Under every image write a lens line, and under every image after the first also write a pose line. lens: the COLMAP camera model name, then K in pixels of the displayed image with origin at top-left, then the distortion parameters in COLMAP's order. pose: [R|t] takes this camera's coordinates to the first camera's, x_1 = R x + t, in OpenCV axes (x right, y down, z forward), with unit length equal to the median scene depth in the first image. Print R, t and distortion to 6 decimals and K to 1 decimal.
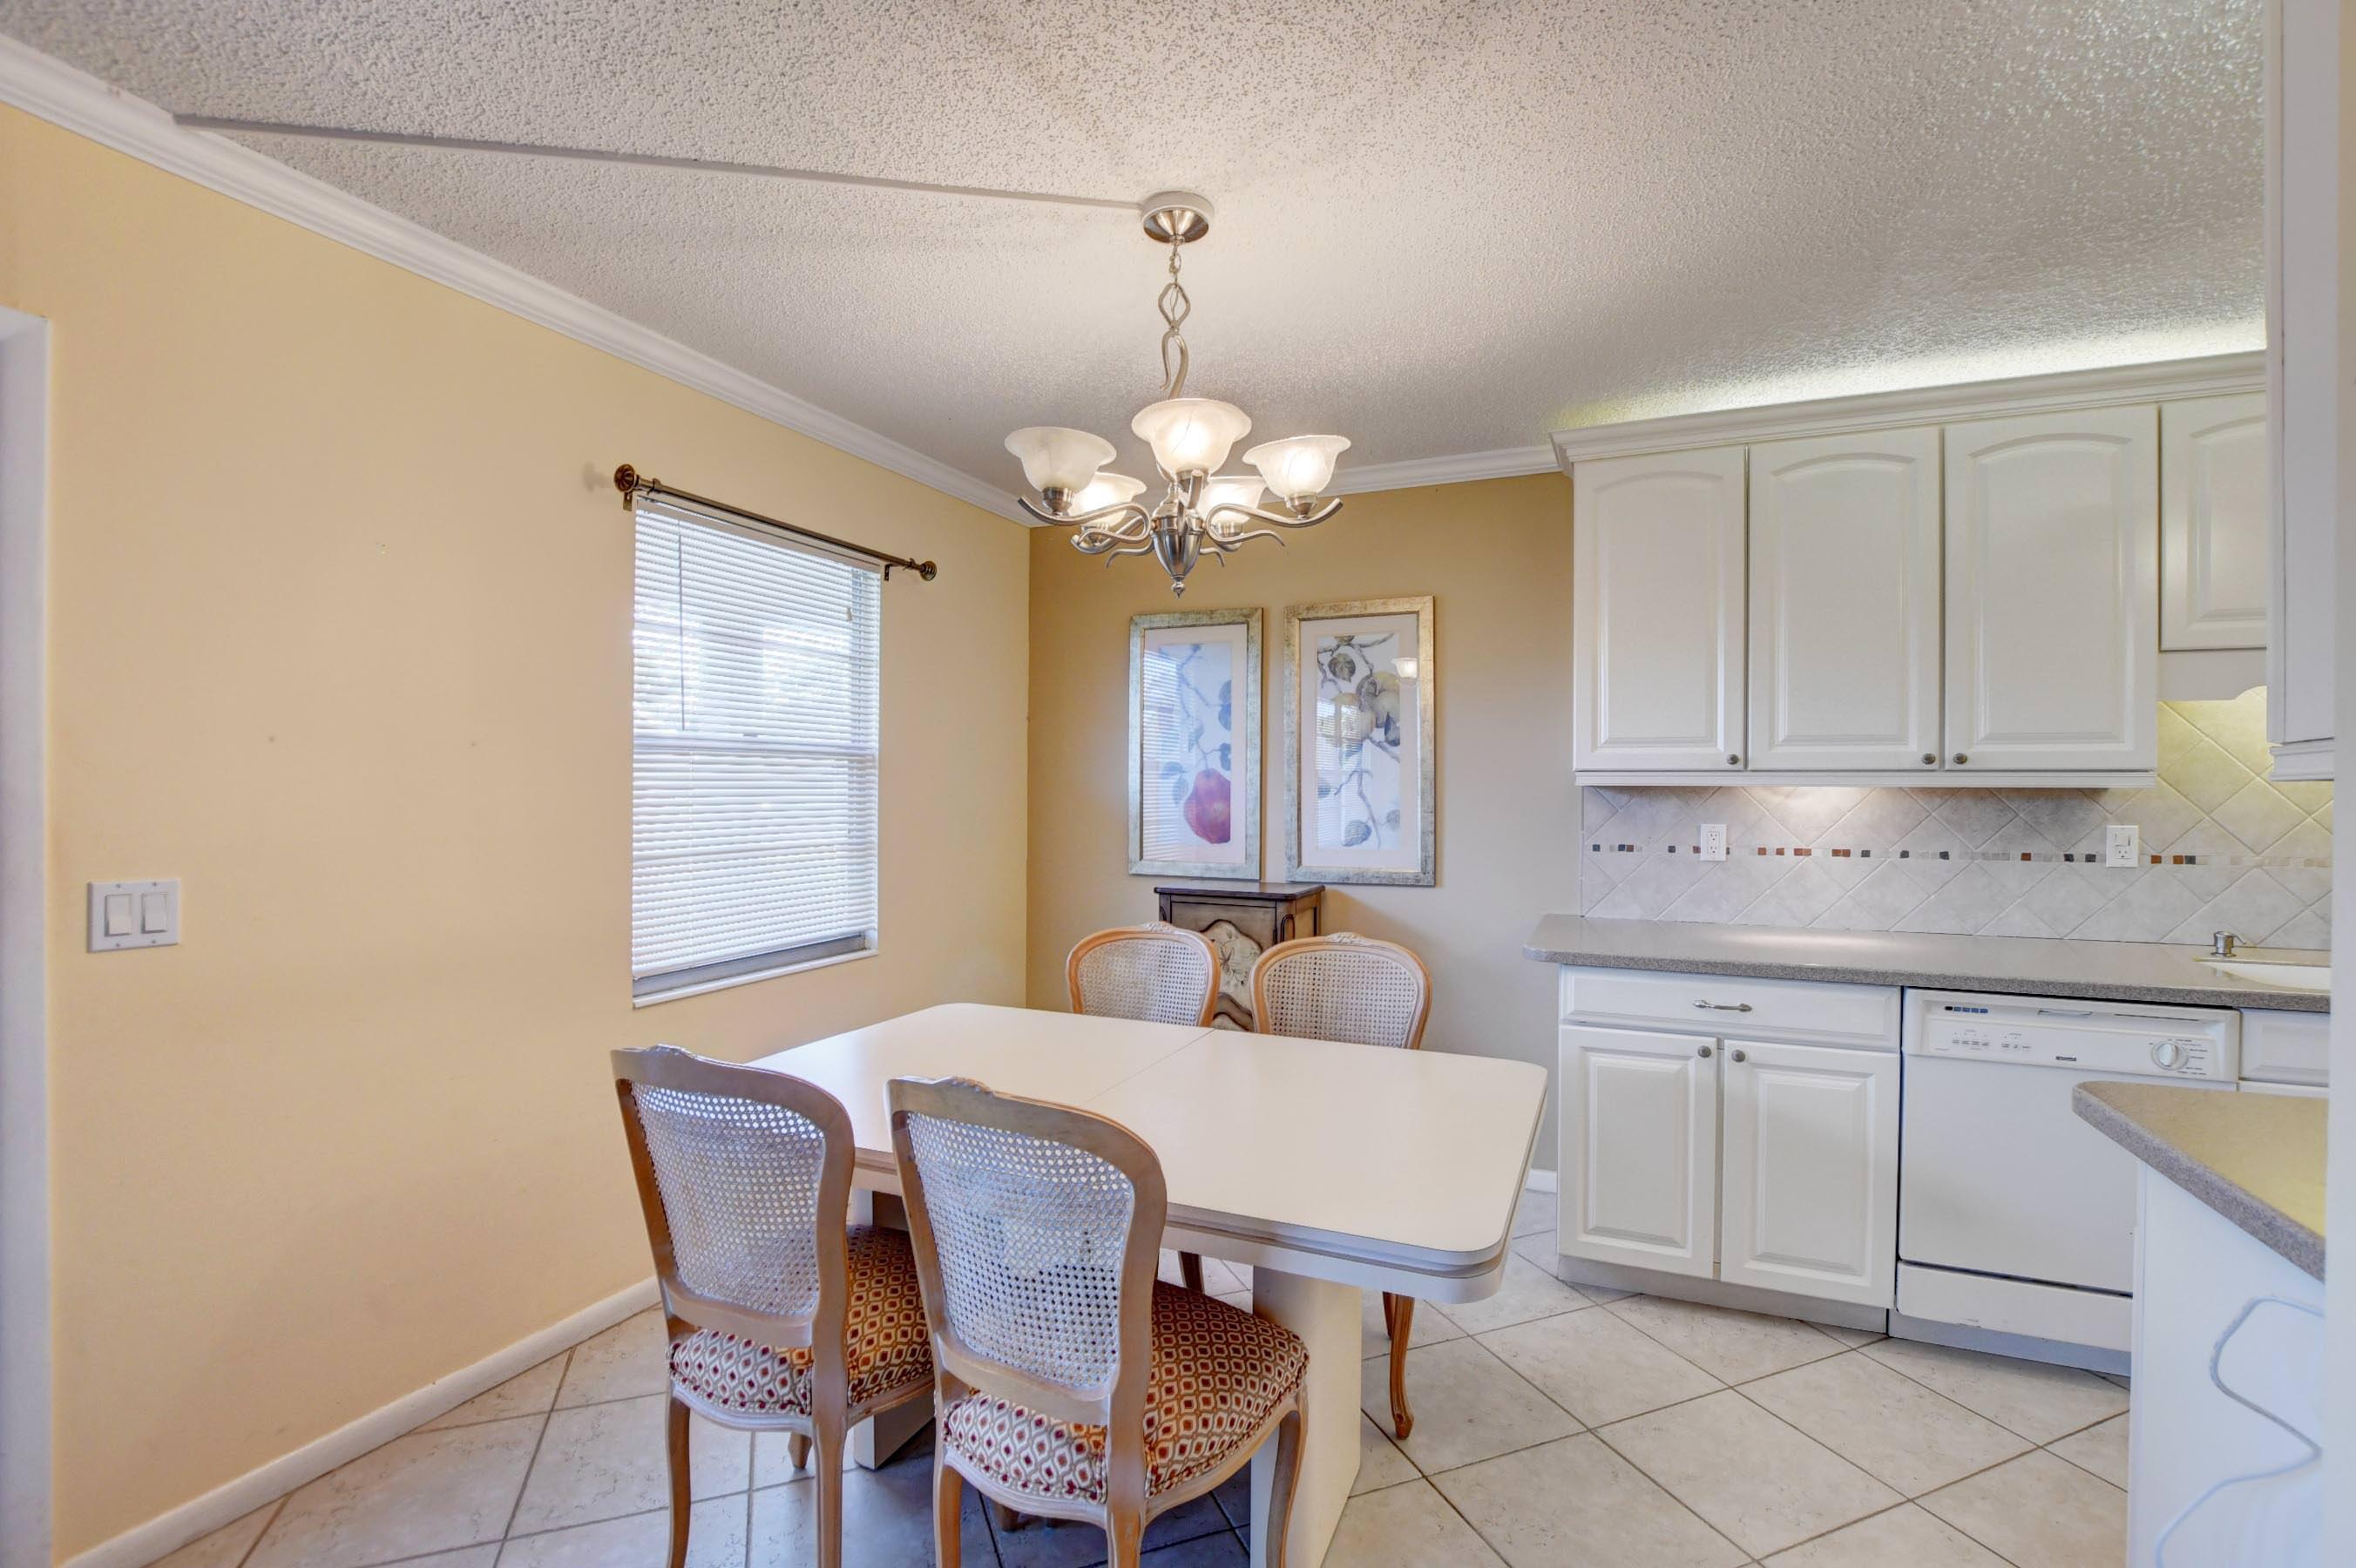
lens RADIAL K [[1036.7, 0, 1185.1], [0, 1036.7, 793.4], [0, 0, 1]] dist [-0.034615, 0.005567]
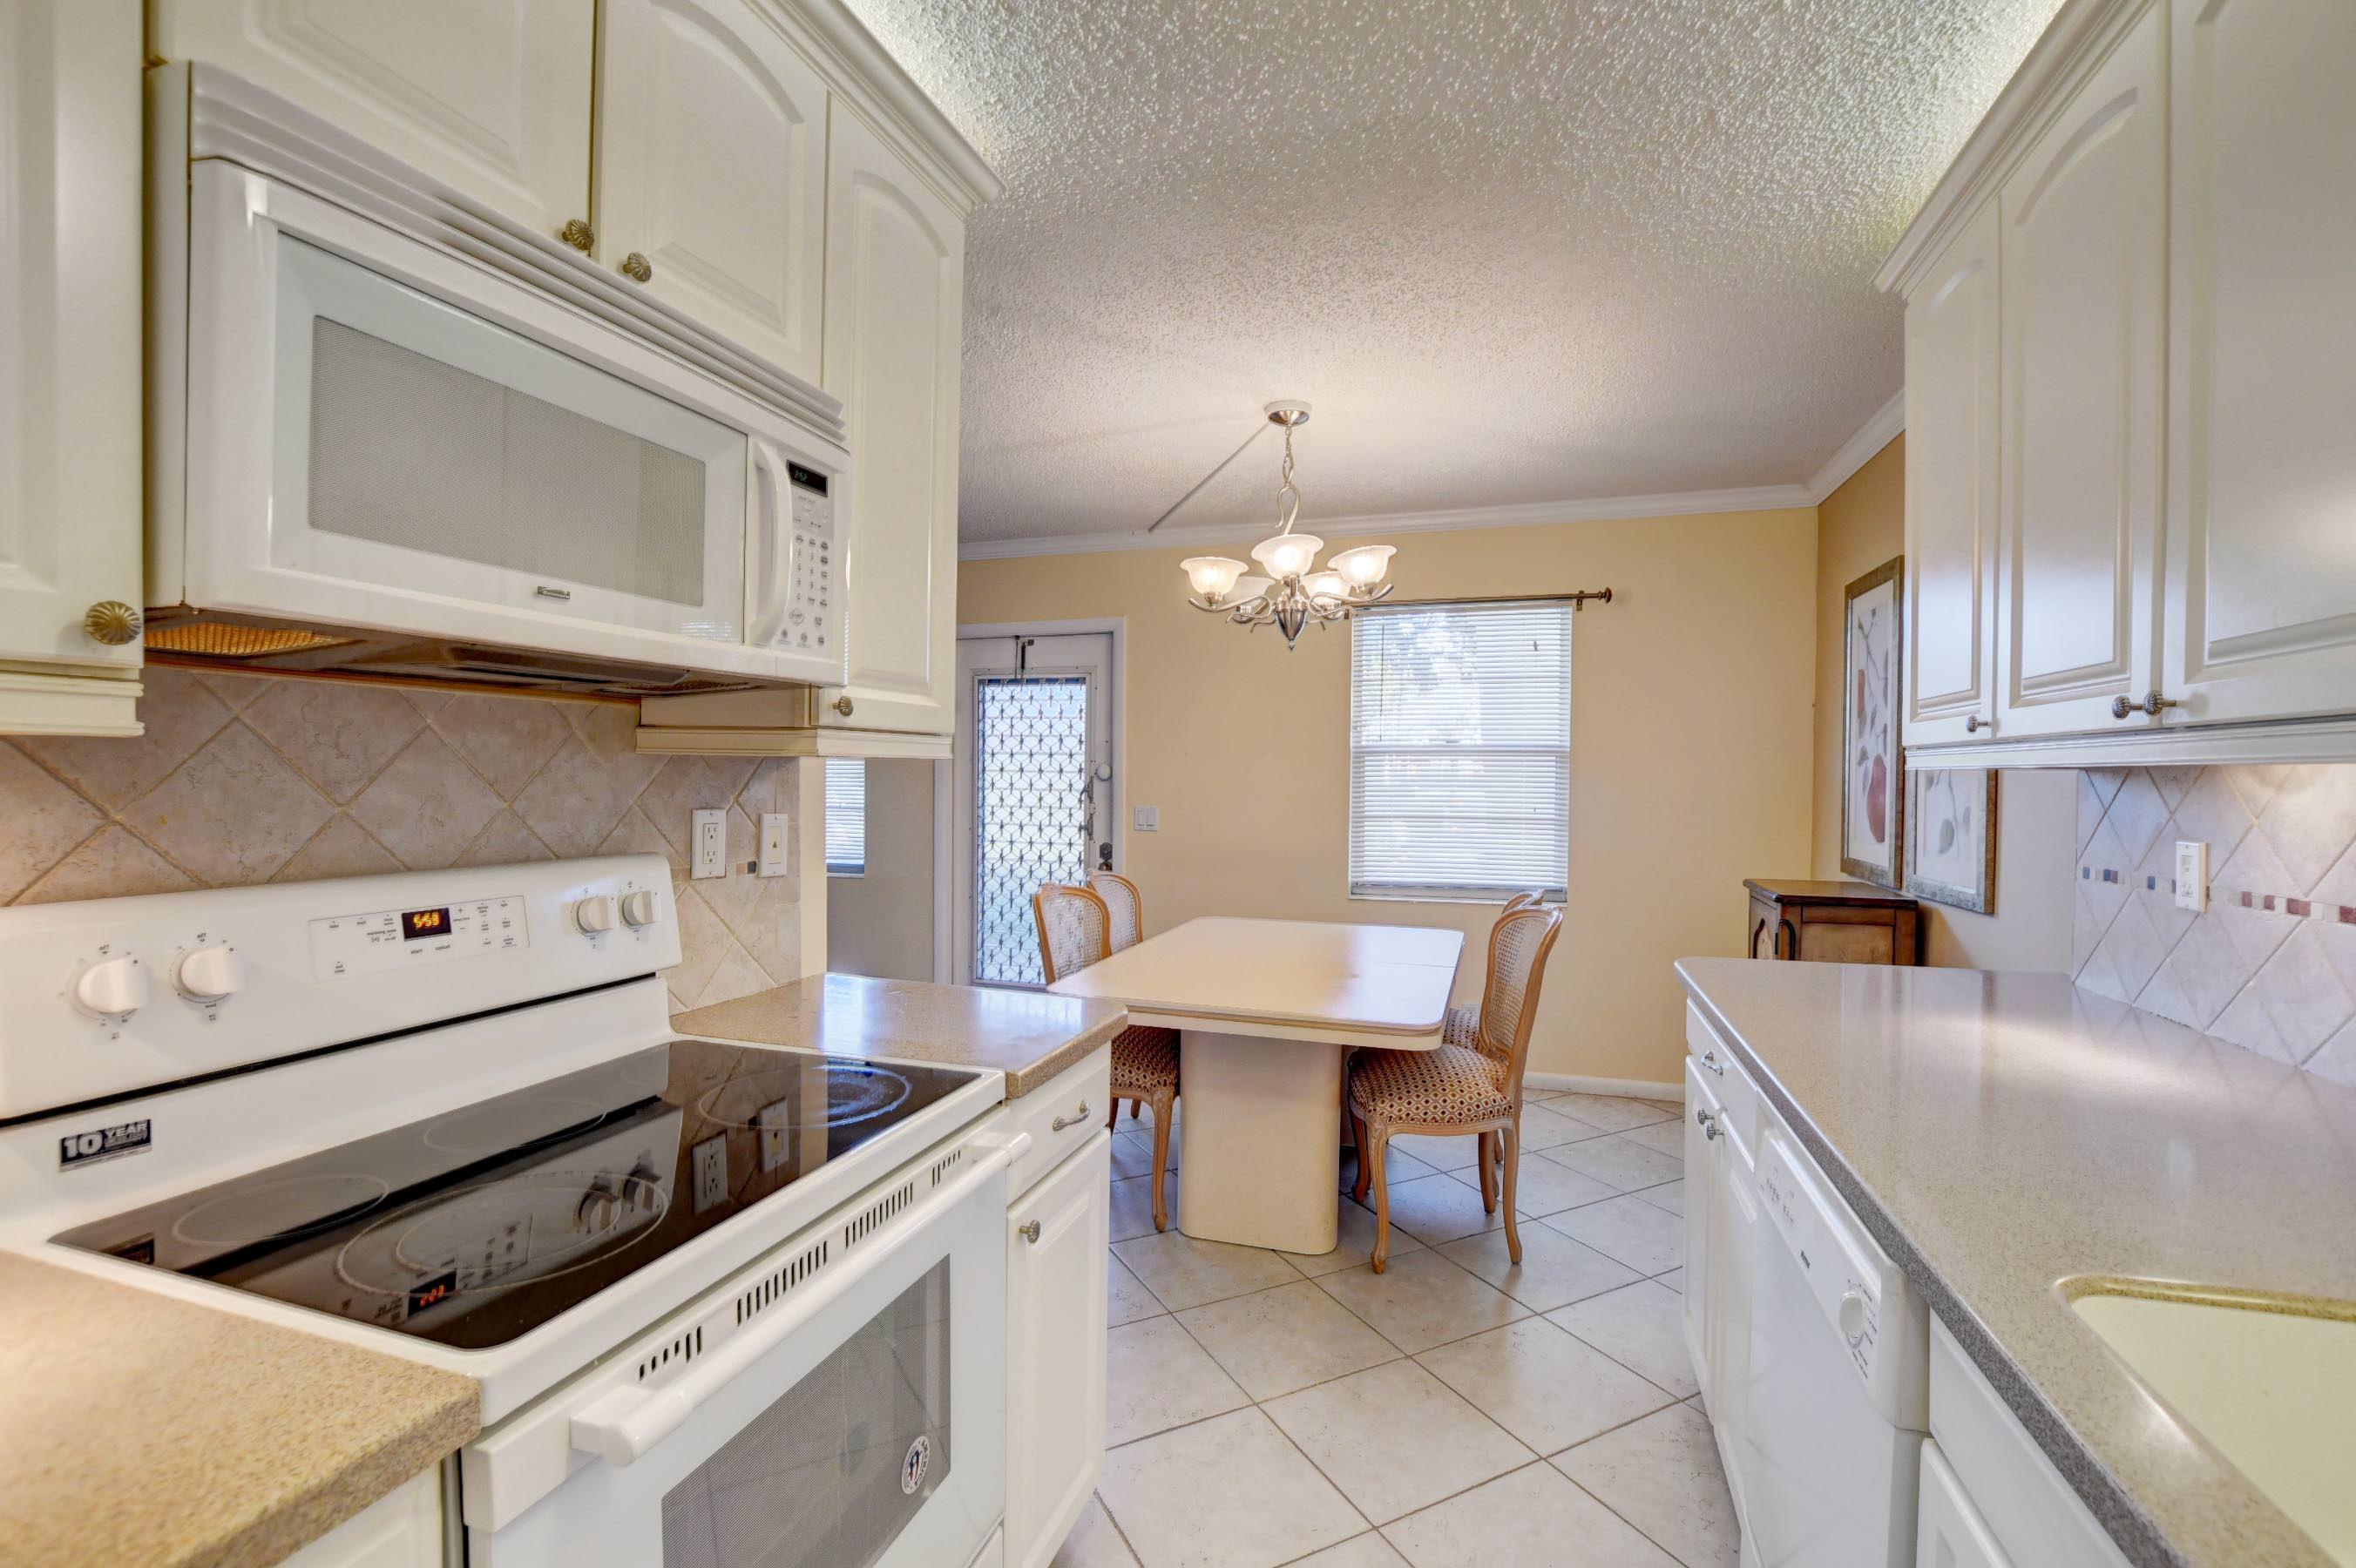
lens RADIAL K [[1036.7, 0, 1190.8], [0, 1036.7, 788.8], [0, 0, 1]] dist [-0.034615, 0.005567]
pose [[0.110812, 0.009704, -0.993794, 1.077044], [-0.010164, 0.999911, 0.008630, 0.004152], [0.993789, 0.009144, 0.110901, 0.470147]]
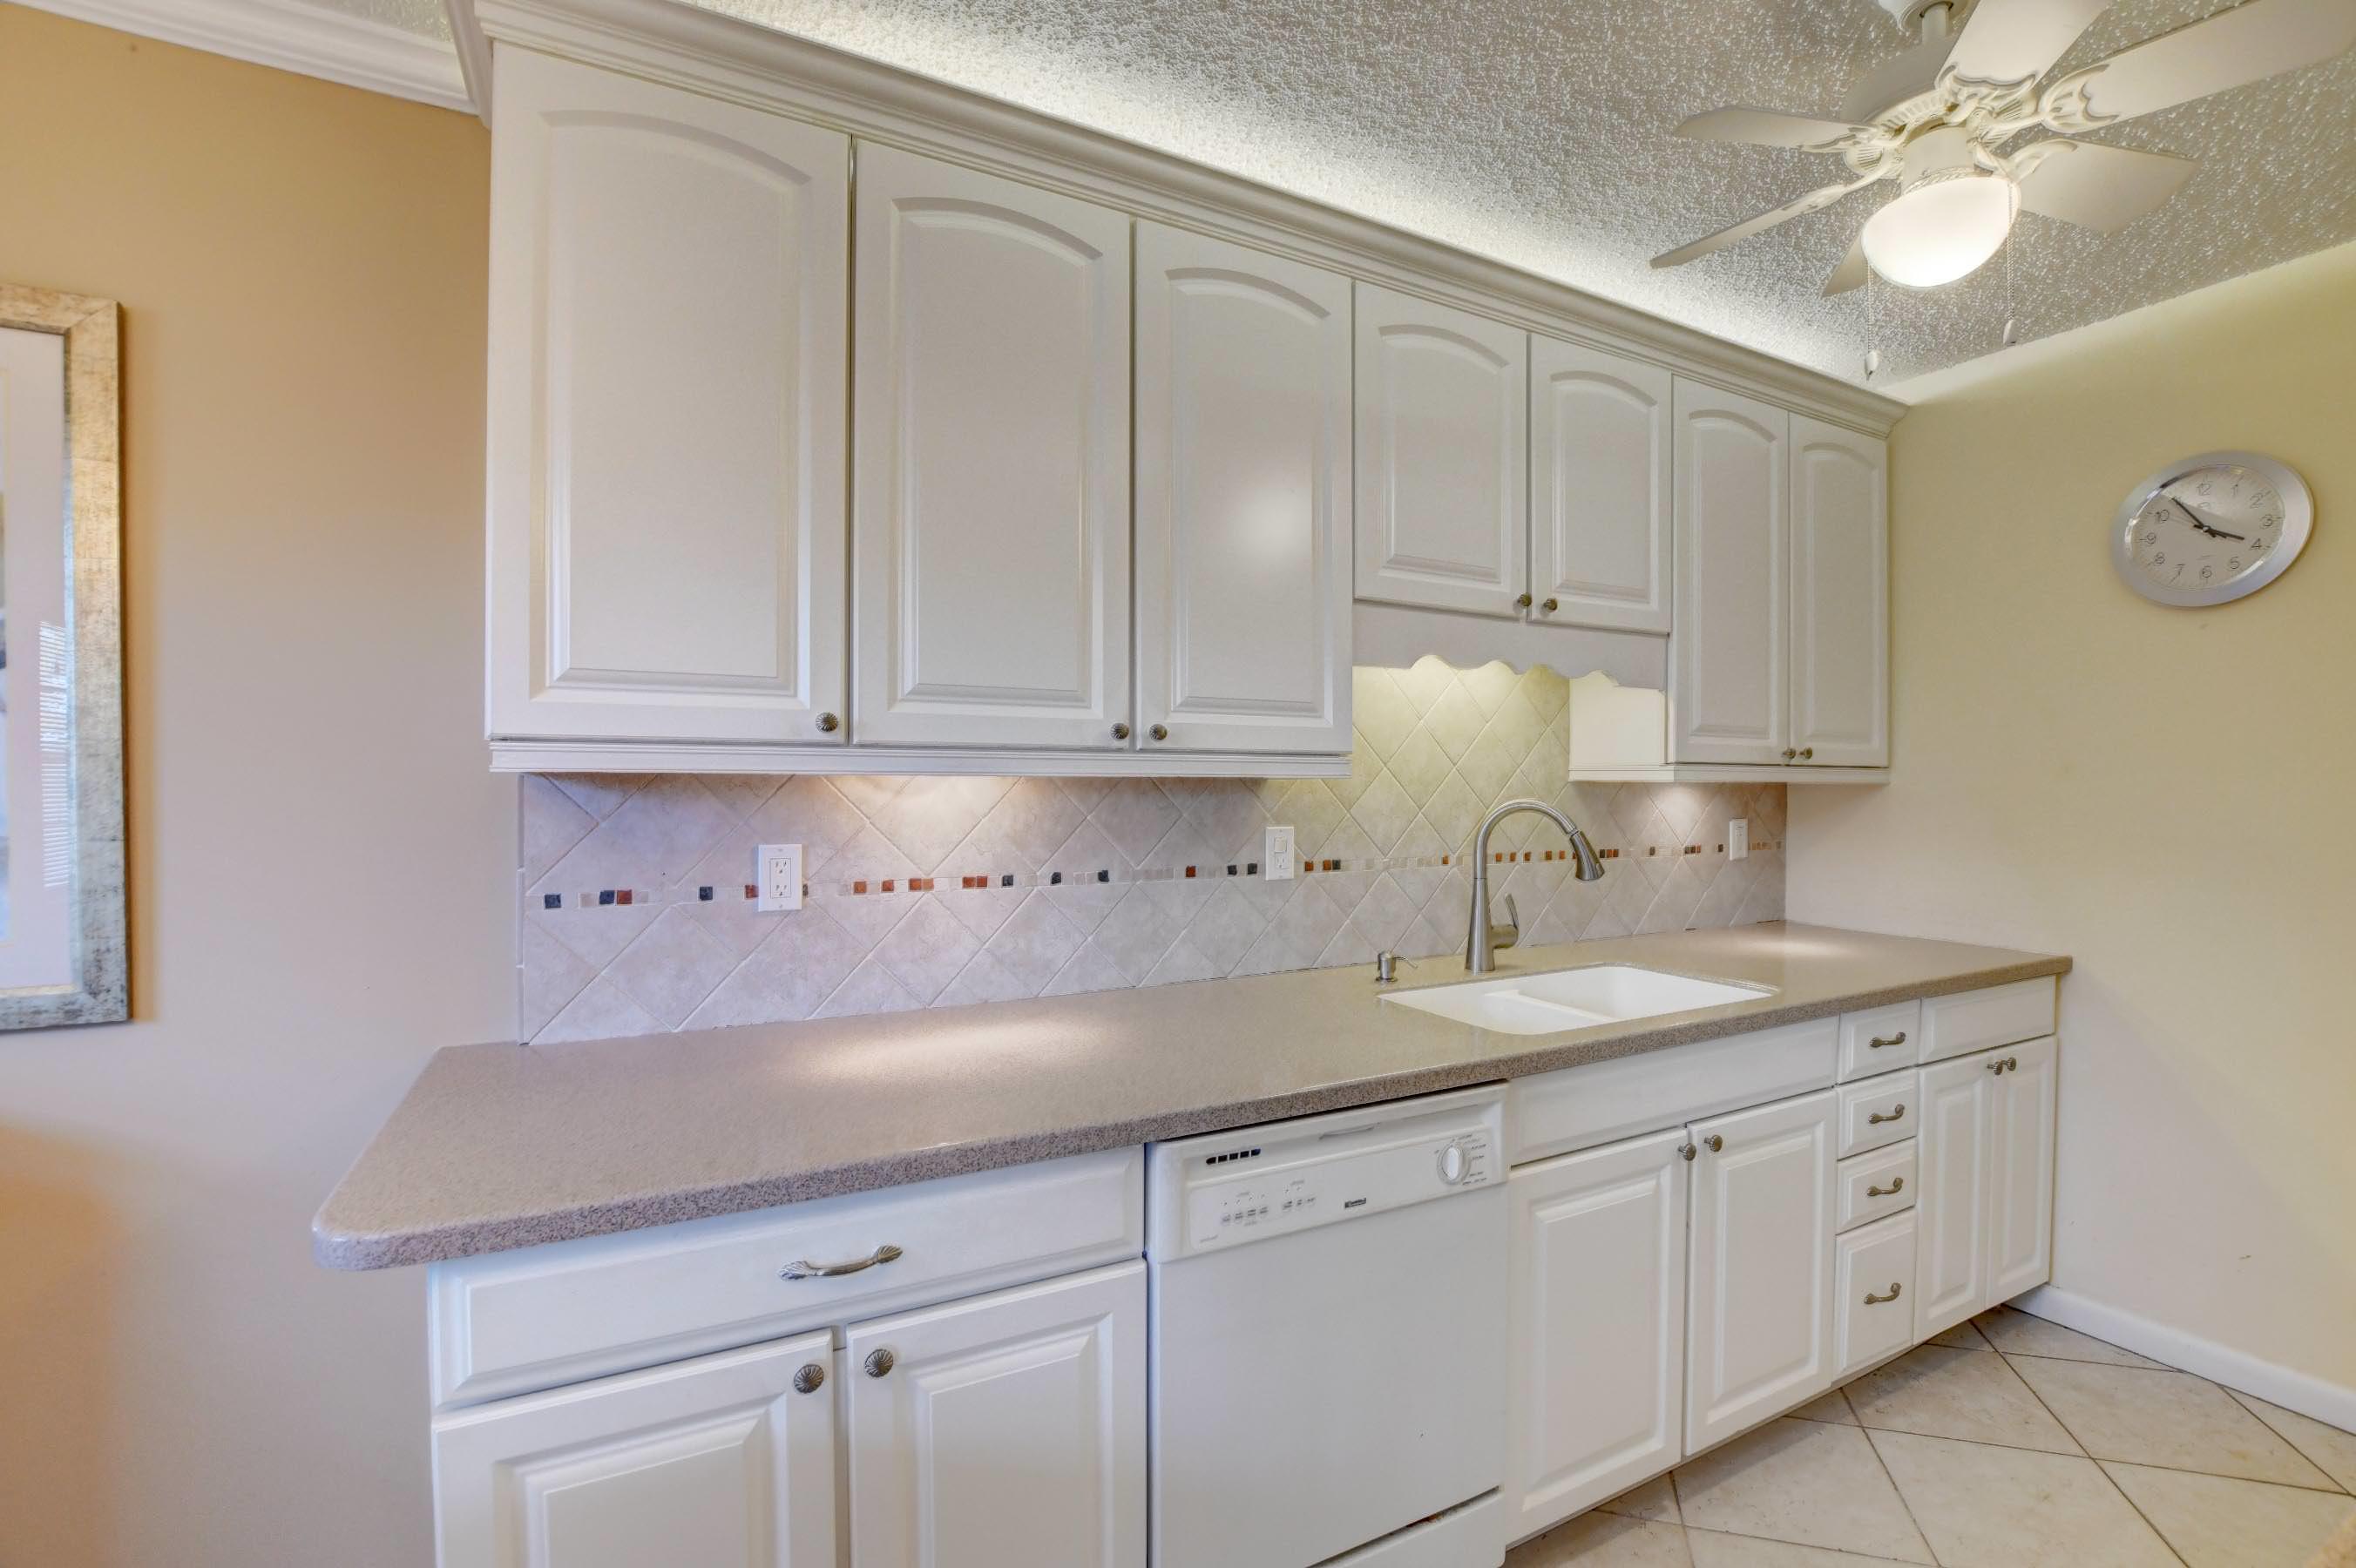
lens RADIAL K [[1036.7, 0, 1188.3], [0, 1036.7, 793.7], [0, 0, 1]] dist [-0.034615, 0.005567]
pose [[0.618019, -0.009323, 0.786108, 0.234549], [0.005369, 0.999956, 0.007638, -0.000330], [-0.786145, -0.000500, 0.618042, 0.531673]]
